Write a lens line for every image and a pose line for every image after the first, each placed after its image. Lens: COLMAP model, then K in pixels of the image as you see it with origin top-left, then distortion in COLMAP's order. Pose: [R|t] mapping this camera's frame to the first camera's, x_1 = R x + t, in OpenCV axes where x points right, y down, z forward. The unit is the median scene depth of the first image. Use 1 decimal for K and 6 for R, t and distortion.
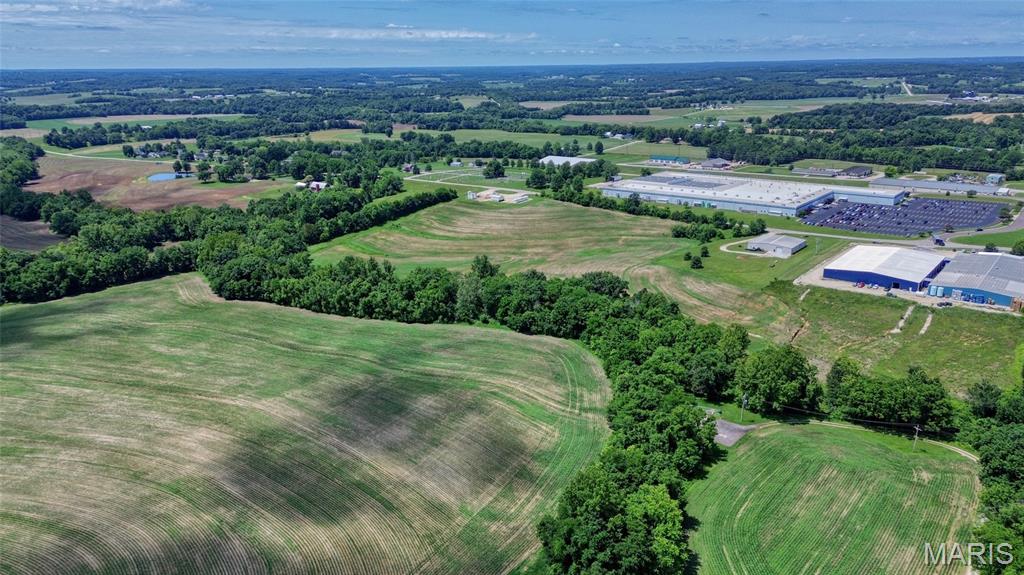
lens RADIAL K [[717.6, 0, 508.4], [0, 717.6, 288.7], [0, 0, 1]] dist [0.072629, -0.065141]
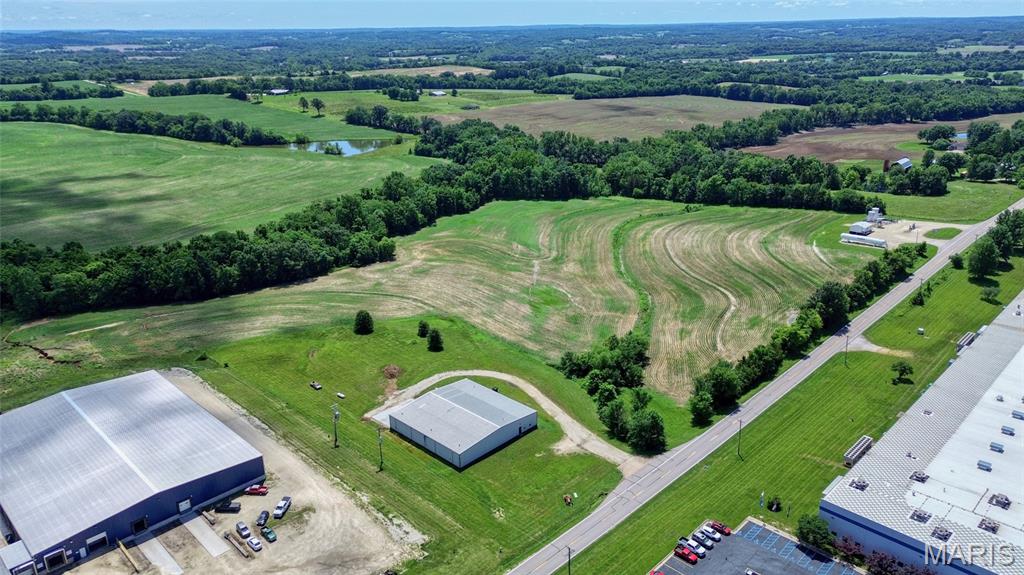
lens RADIAL K [[717.6, 0, 508.4], [0, 717.6, 288.7], [0, 0, 1]] dist [0.072629, -0.065141]
pose [[-0.092355, 0.347735, -0.933033, 0.798917], [-0.285846, 0.888338, 0.359372, -0.310140], [0.953815, 0.299894, 0.017356, 1.107976]]
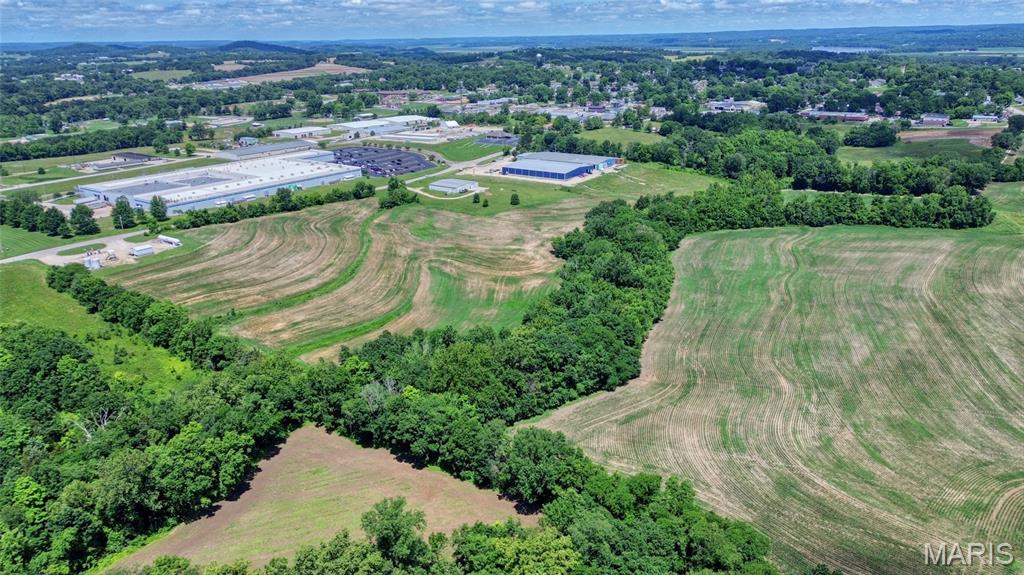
lens RADIAL K [[717.6, 0, 508.4], [0, 717.6, 288.7], [0, 0, 1]] dist [0.072629, -0.065141]
pose [[-0.053822, -0.320722, 0.945643, -0.942365], [0.314832, 0.893263, 0.320876, -0.295636], [-0.947620, 0.314989, 0.052896, 1.005370]]
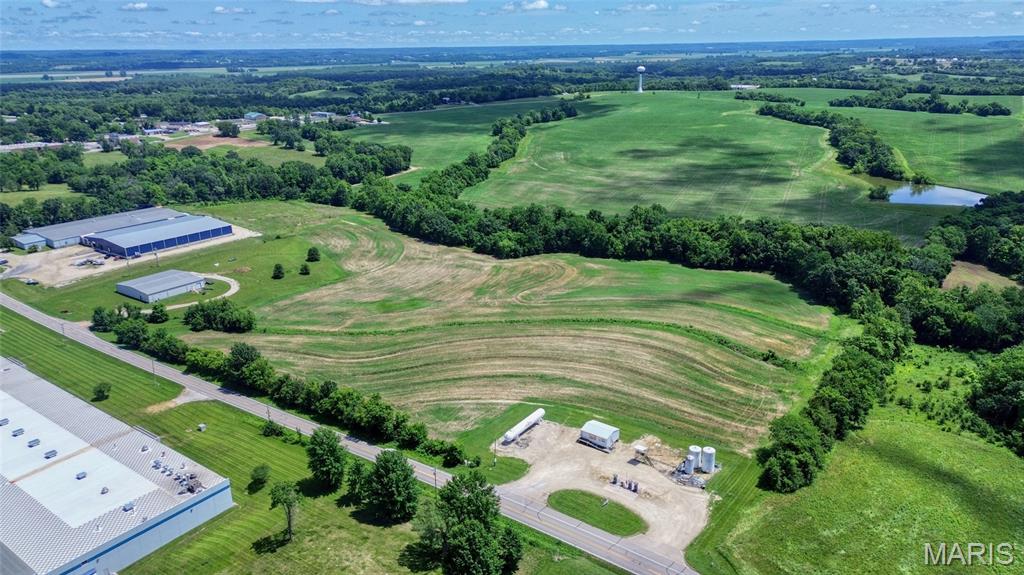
lens RADIAL K [[717.6, 0, 508.4], [0, 717.6, 288.7], [0, 0, 1]] dist [0.072629, -0.065141]
pose [[-0.998523, 0.037486, -0.039318, 0.048401], [0.007261, 0.809364, 0.587262, -0.545091], [0.053837, 0.586109, -0.808441, 1.803663]]
